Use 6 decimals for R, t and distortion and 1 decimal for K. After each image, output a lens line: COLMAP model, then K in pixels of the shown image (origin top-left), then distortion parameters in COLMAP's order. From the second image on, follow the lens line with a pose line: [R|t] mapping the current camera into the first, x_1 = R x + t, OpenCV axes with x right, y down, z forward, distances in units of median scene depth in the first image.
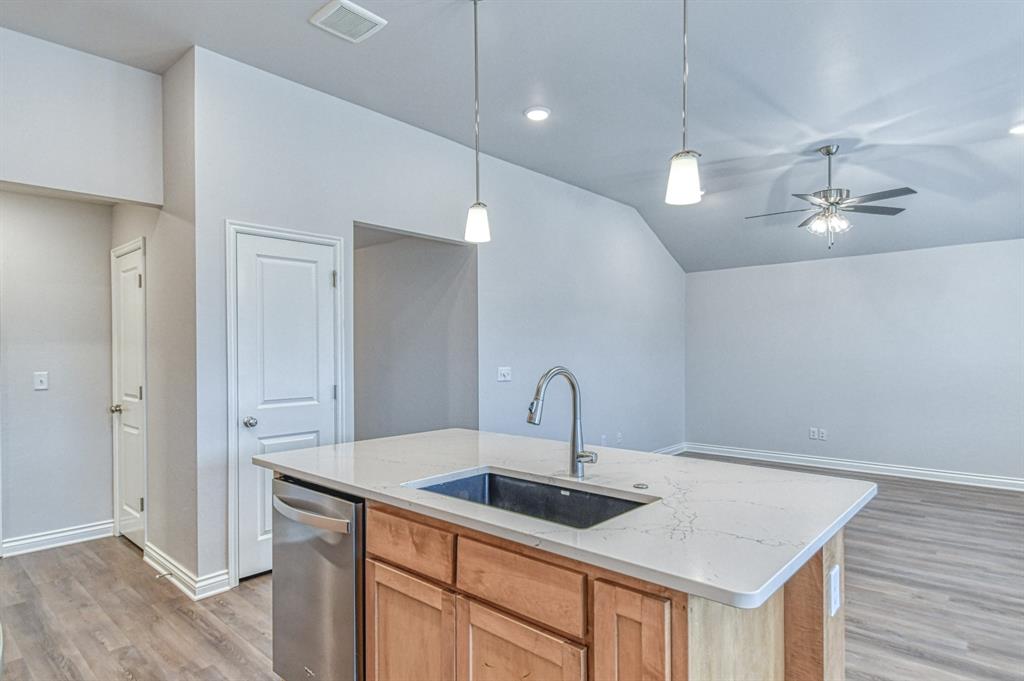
lens RADIAL K [[566.3, 0, 512.0], [0, 566.3, 340.5], [0, 0, 1]] dist [0.001801, -0.000434]
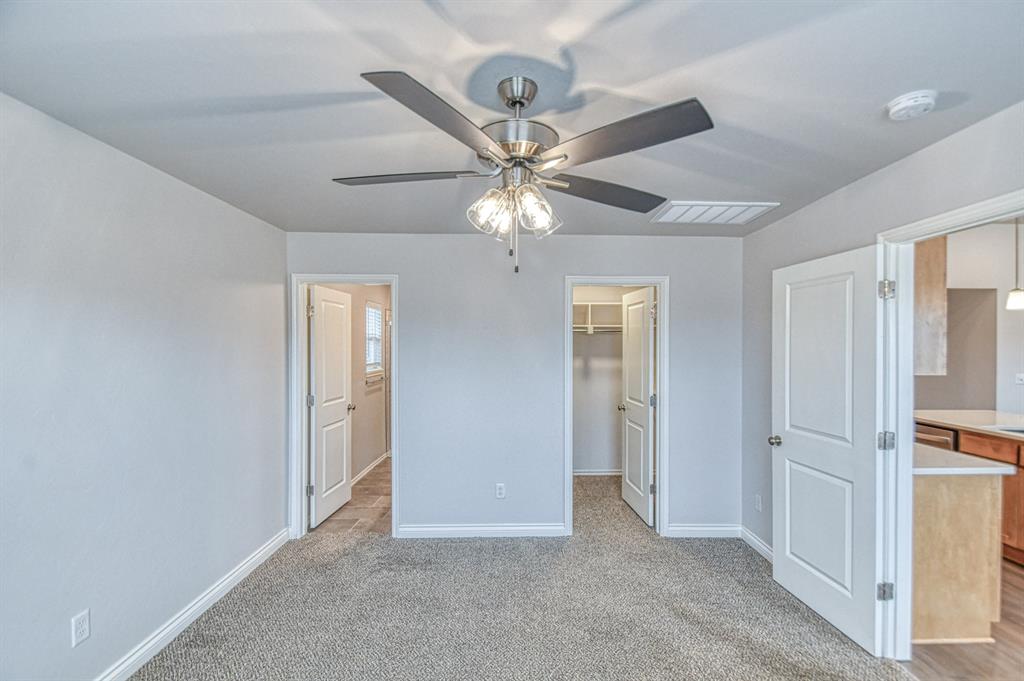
lens RADIAL K [[461.4, 0, 512.0], [0, 461.4, 340.5], [0, 0, 1]] dist [-0.002685, -0.000736]
pose [[0.679604, -0.001279, -0.733578, -0.098652], [0.007964, 0.999952, 0.005635, -0.117308], [0.733536, -0.009671, 0.679582, -1.532346]]
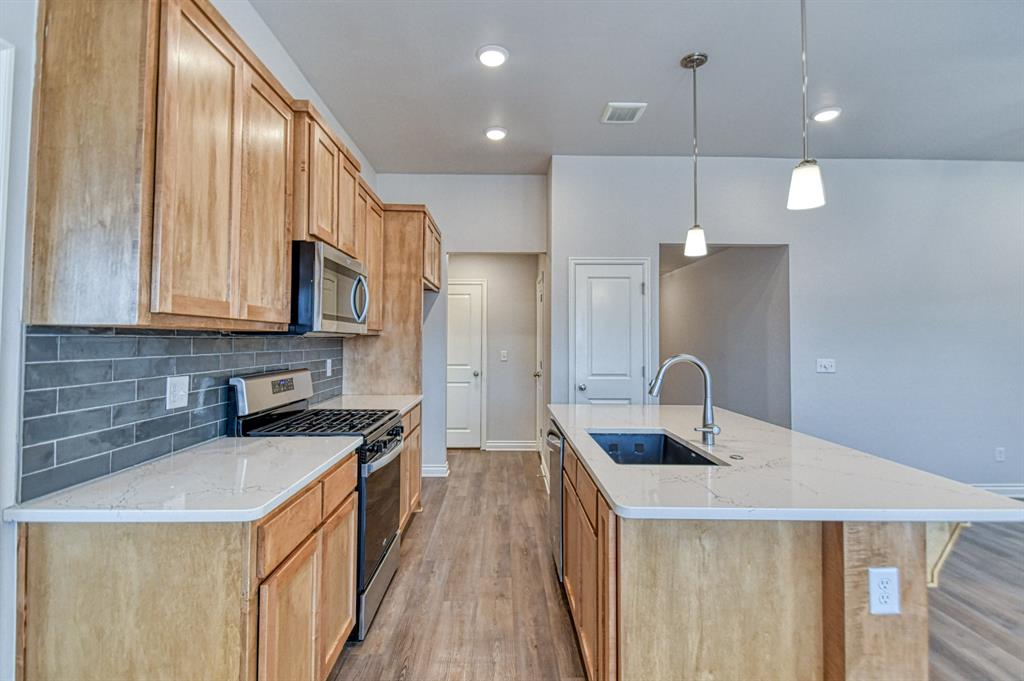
lens RADIAL K [[484.3, 0, 509.7], [0, 484.3, 311.3], [0, 0, 1]] dist [-0.000346, -0.000133]
pose [[0.670590, -0.035079, -0.740998, 0.568333], [0.002915, 0.998998, -0.044655, -0.004235], [0.741823, 0.027785, 0.670020, -0.037903]]
